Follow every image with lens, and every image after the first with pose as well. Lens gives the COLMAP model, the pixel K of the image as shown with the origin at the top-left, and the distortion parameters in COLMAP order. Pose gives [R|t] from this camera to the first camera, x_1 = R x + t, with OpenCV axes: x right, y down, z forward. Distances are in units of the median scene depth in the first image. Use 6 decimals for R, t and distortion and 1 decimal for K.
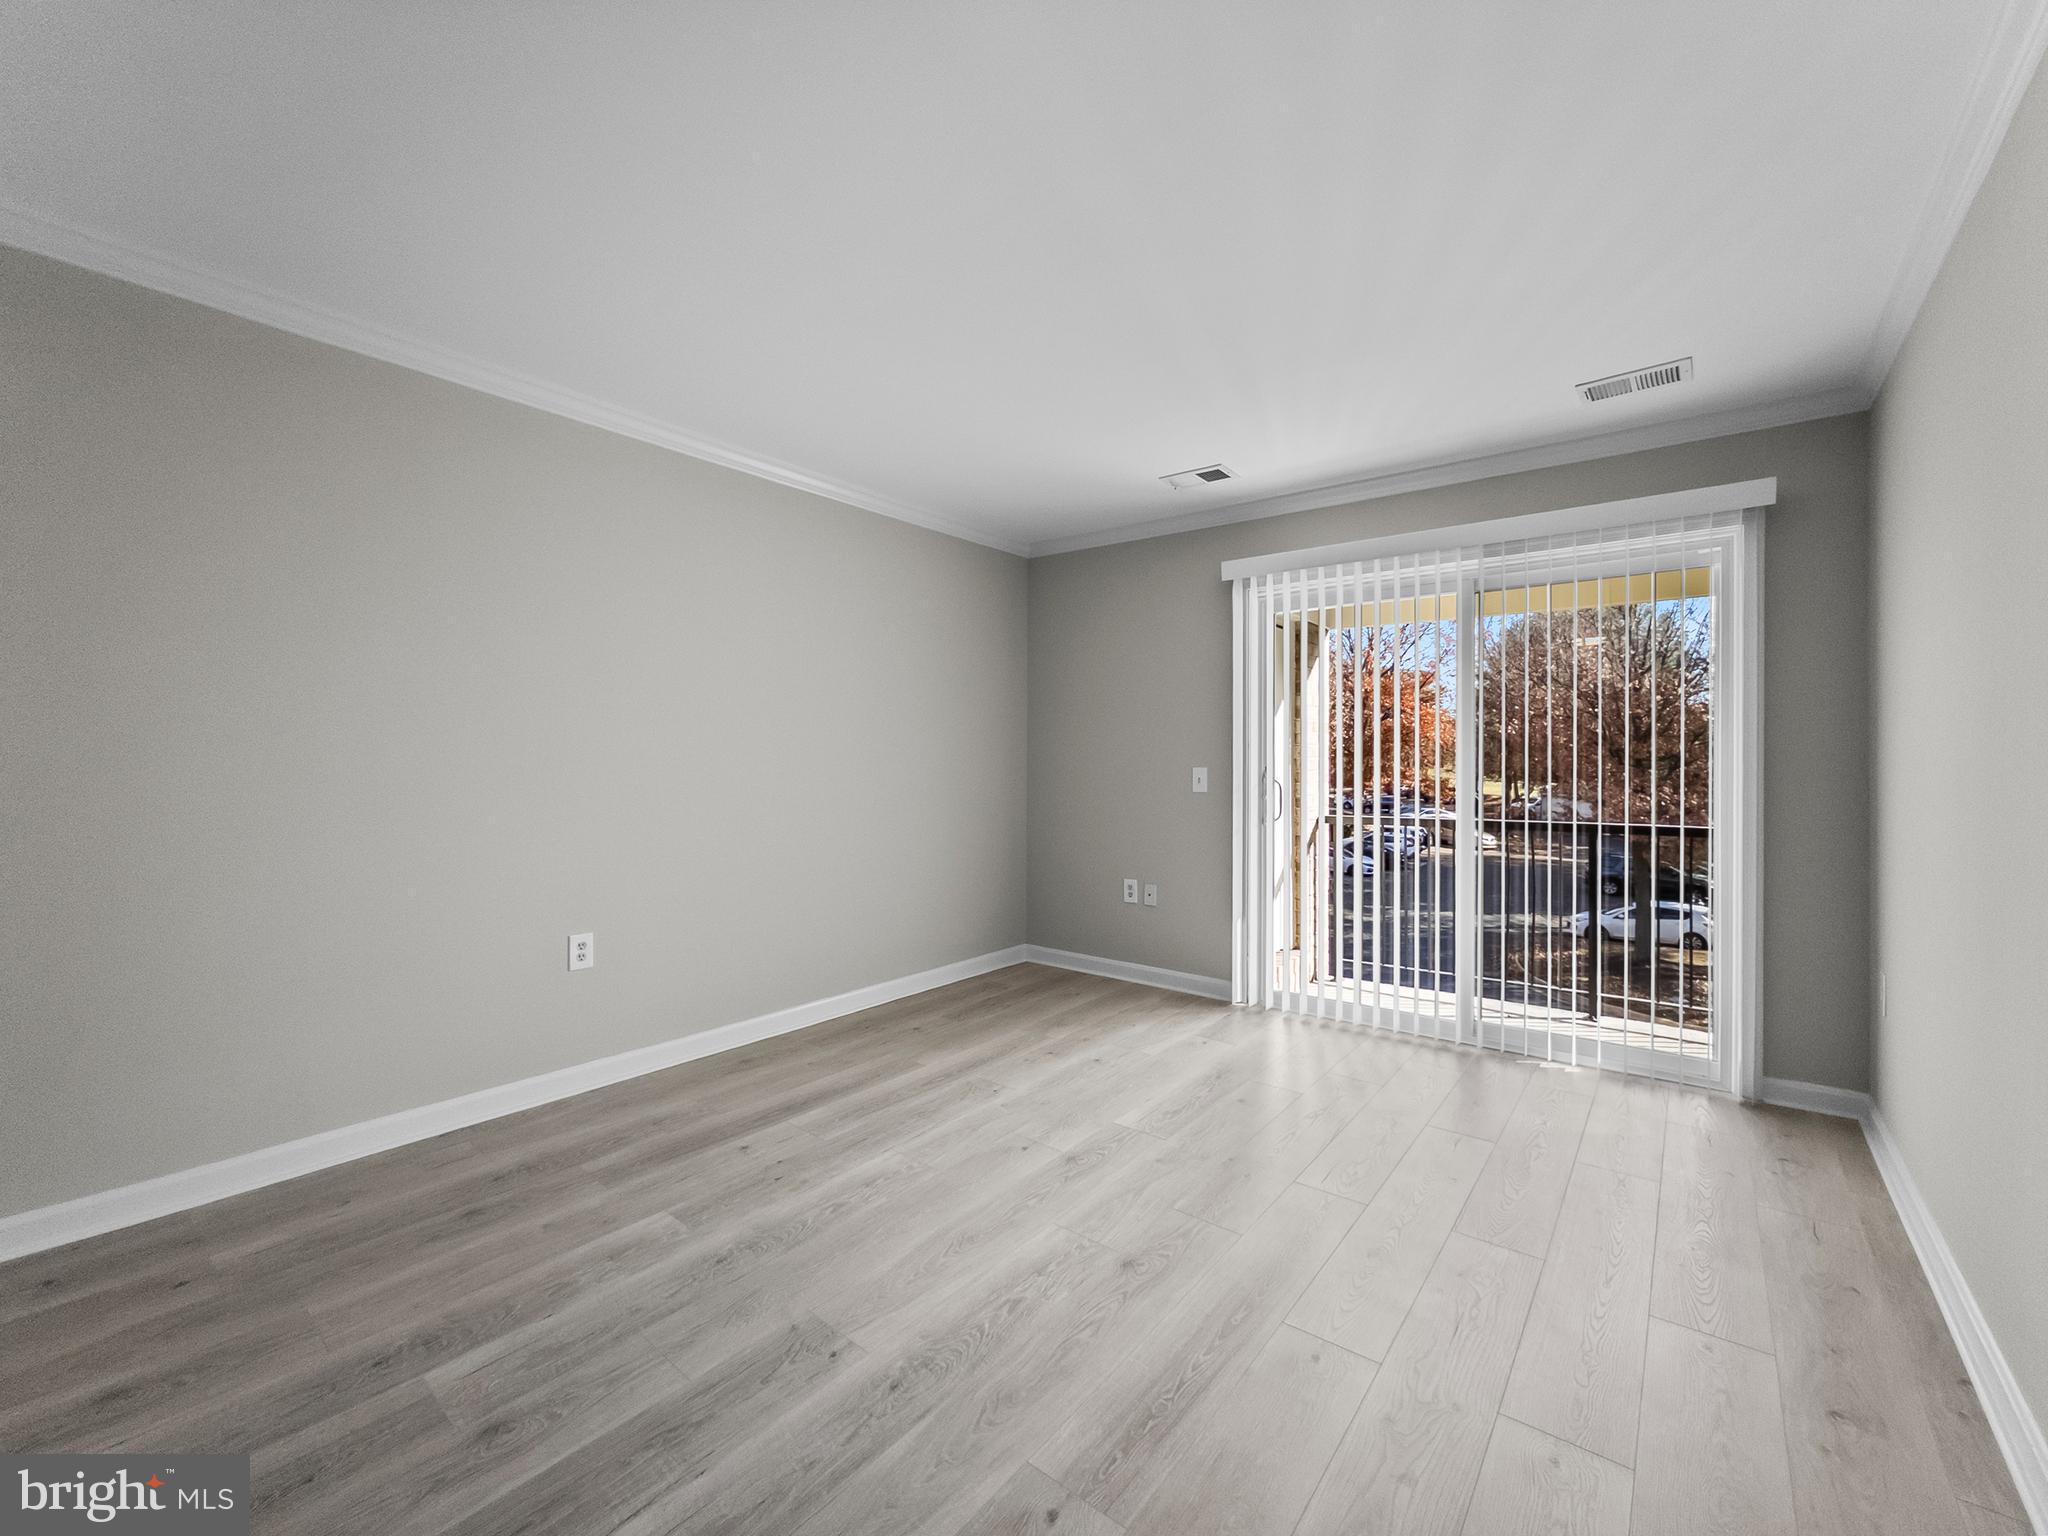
lens RADIAL K [[829.9, 0, 1024.0], [0, 829.9, 768.0], [0, 0, 1]] dist [-0.002762, 0.000074]
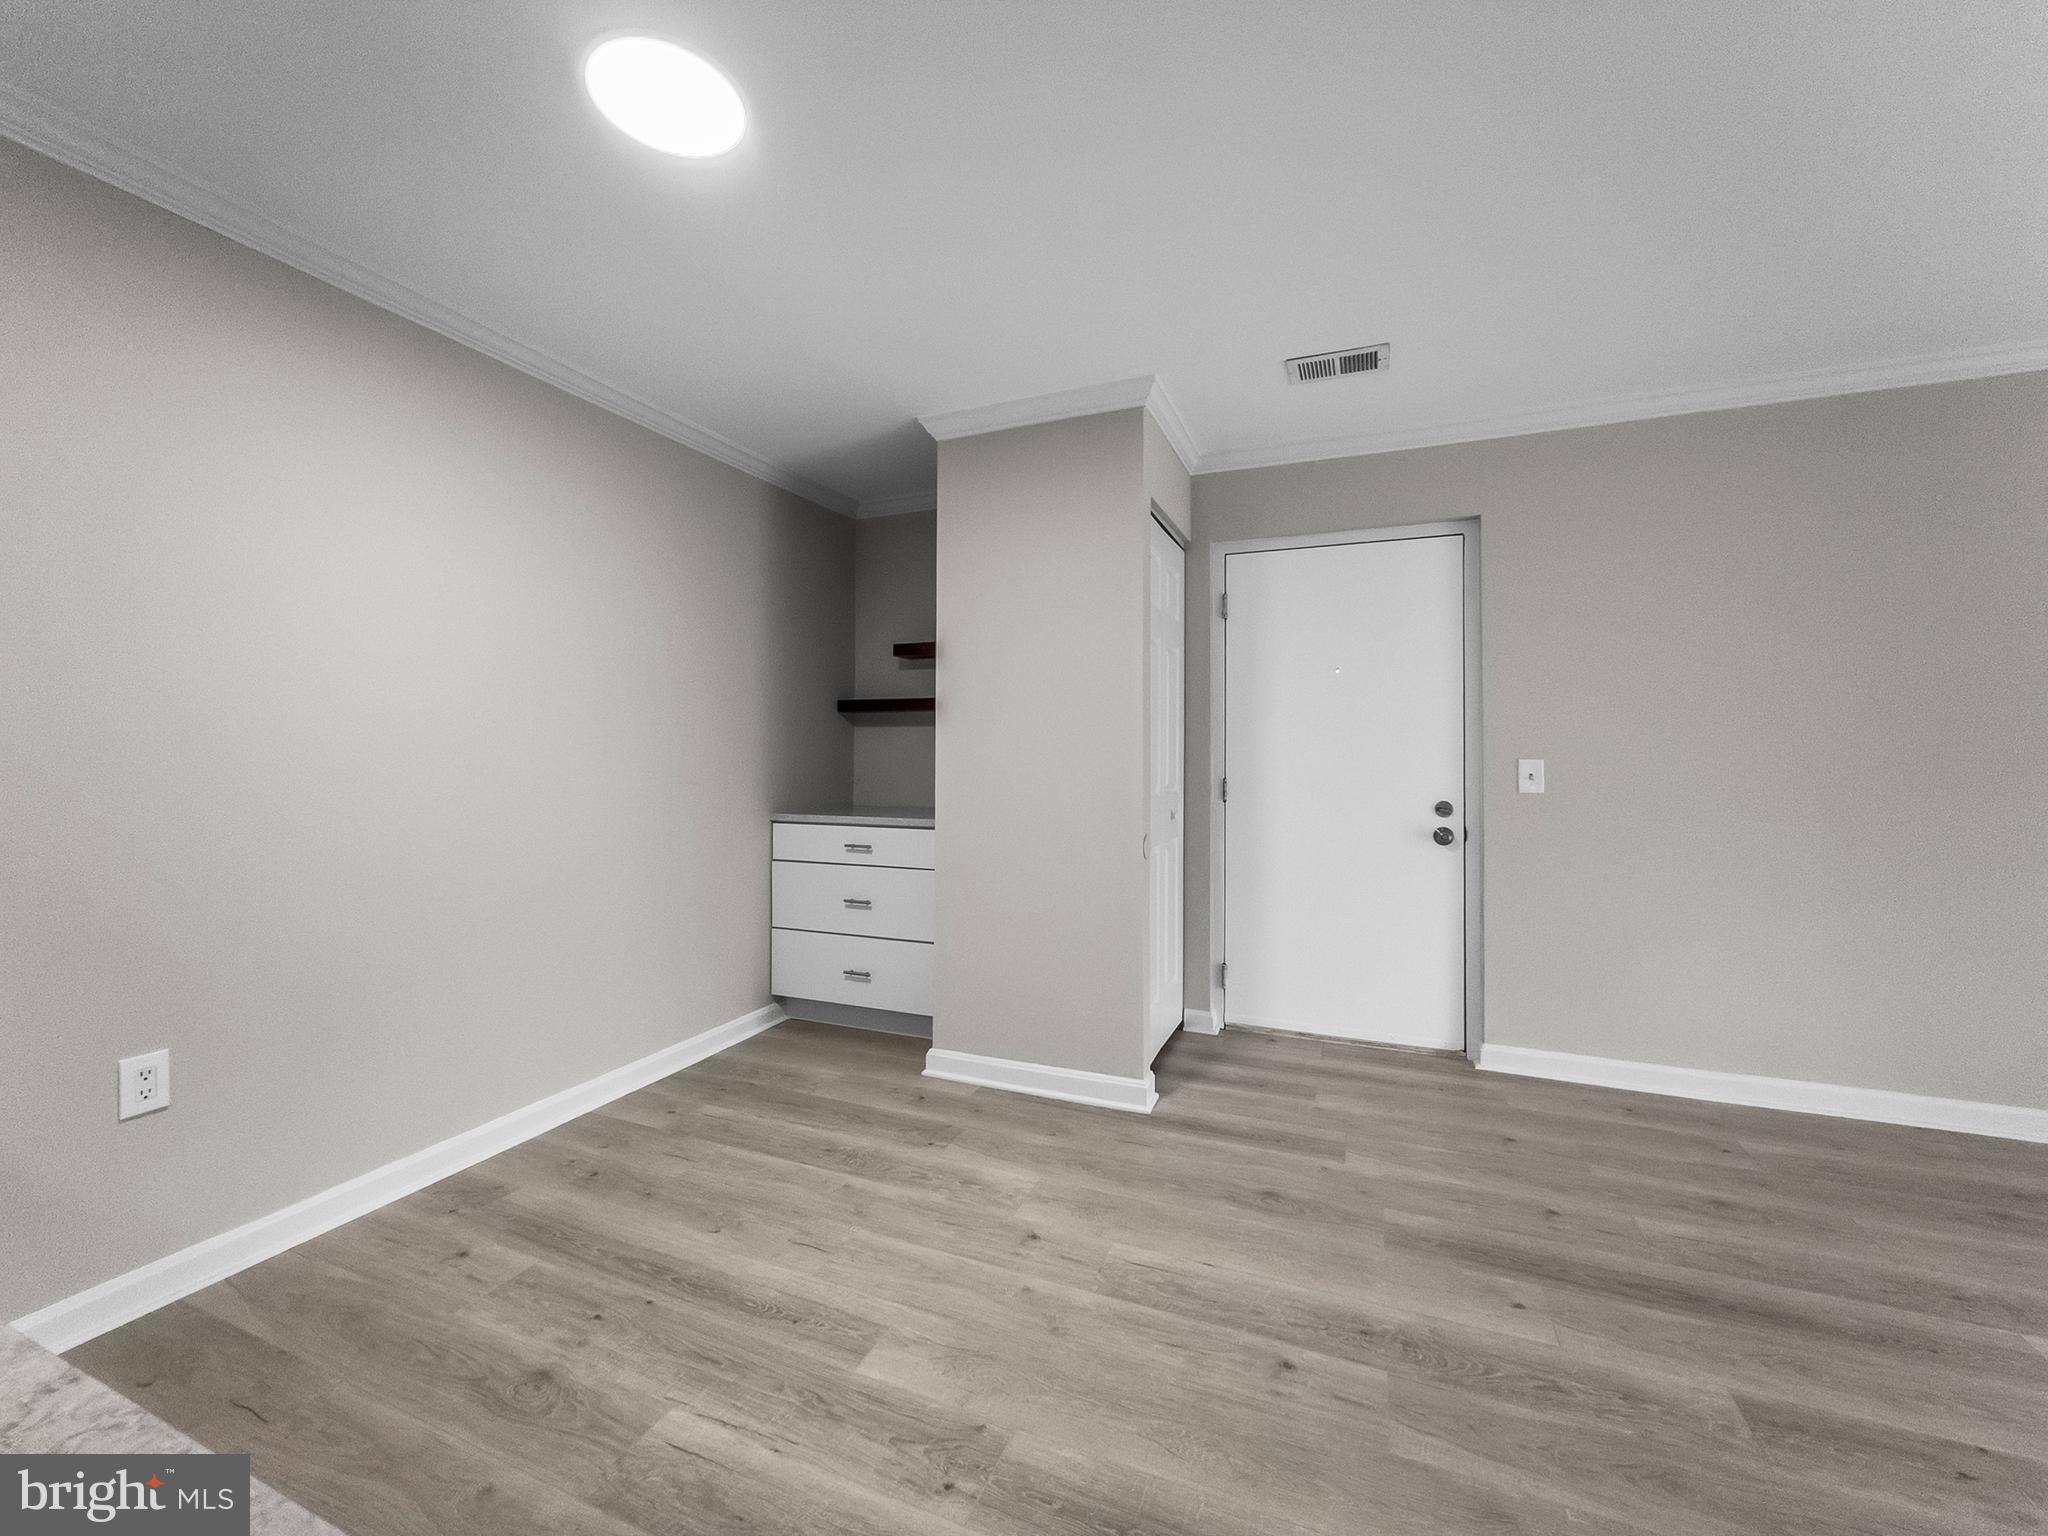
lens RADIAL K [[836.2, 0, 1030.2], [0, 836.2, 736.8], [0, 0, 1]] dist [-0.003580, 0.000256]
pose [[0.281434, -0.023074, -0.959303, -0.019097], [-0.006393, 0.999644, -0.025920, -0.002038], [0.959559, 0.013428, 0.281186, -0.297736]]
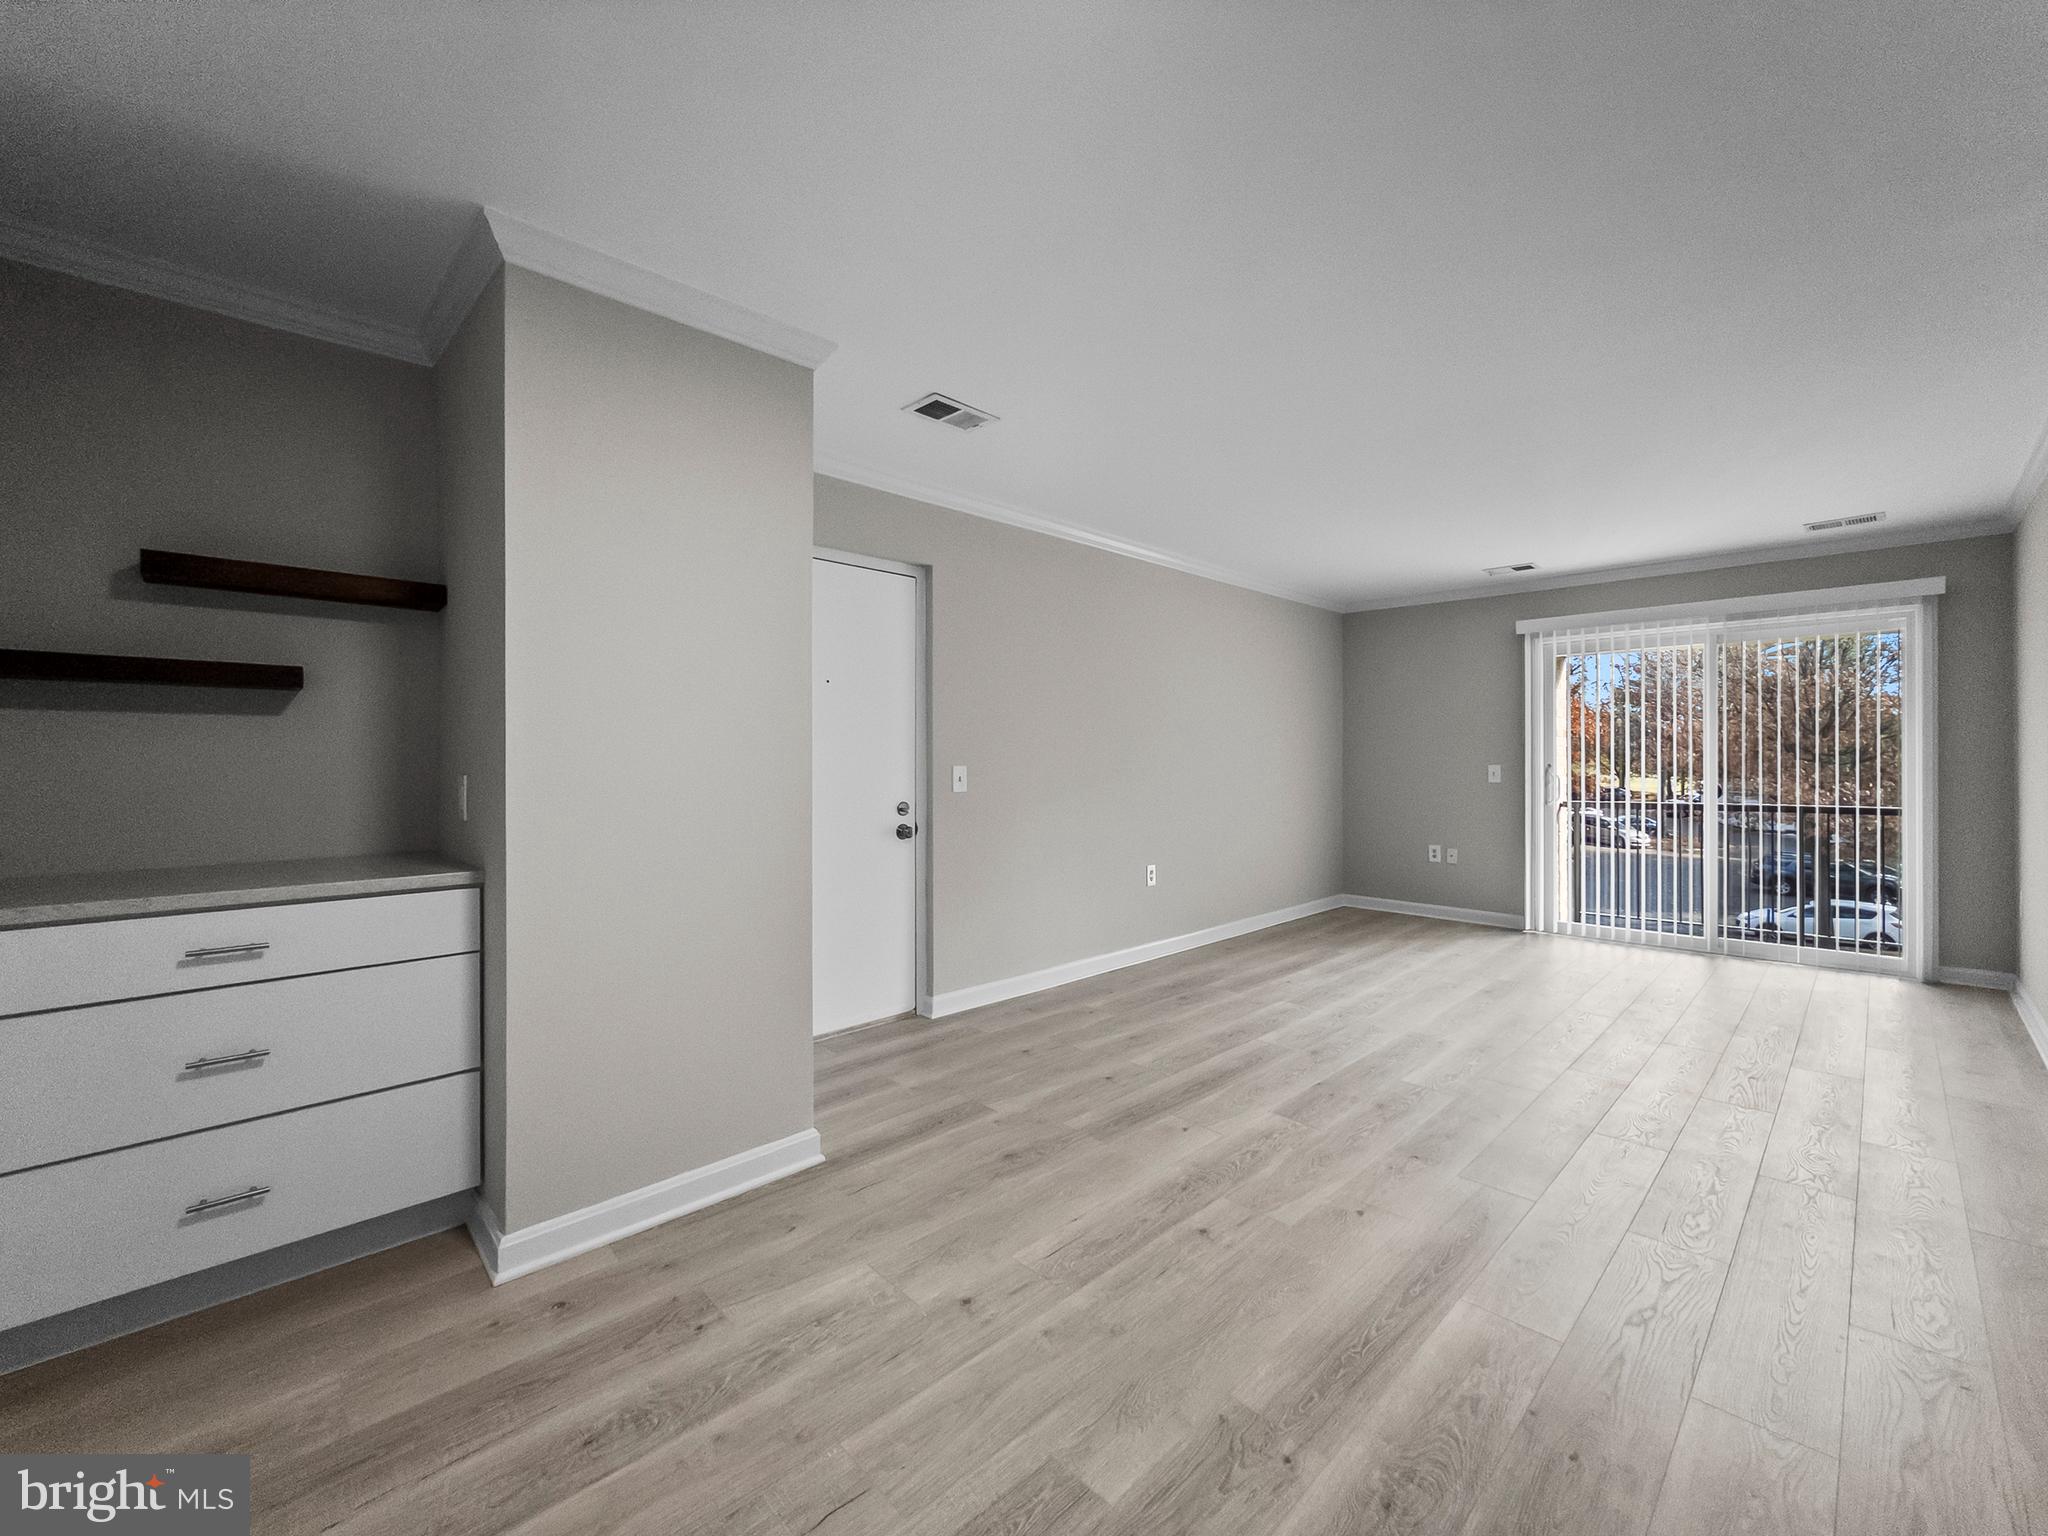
lens RADIAL K [[824.3, 0, 1029.5], [0, 824.3, 760.4], [0, 0, 1]] dist [-0.001528, 0.000069]
pose [[0.992339, -0.004567, -0.123462, -0.582056], [0.003993, 0.999980, -0.004897, -0.006777], [0.123482, 0.004367, 0.992337, -0.711855]]
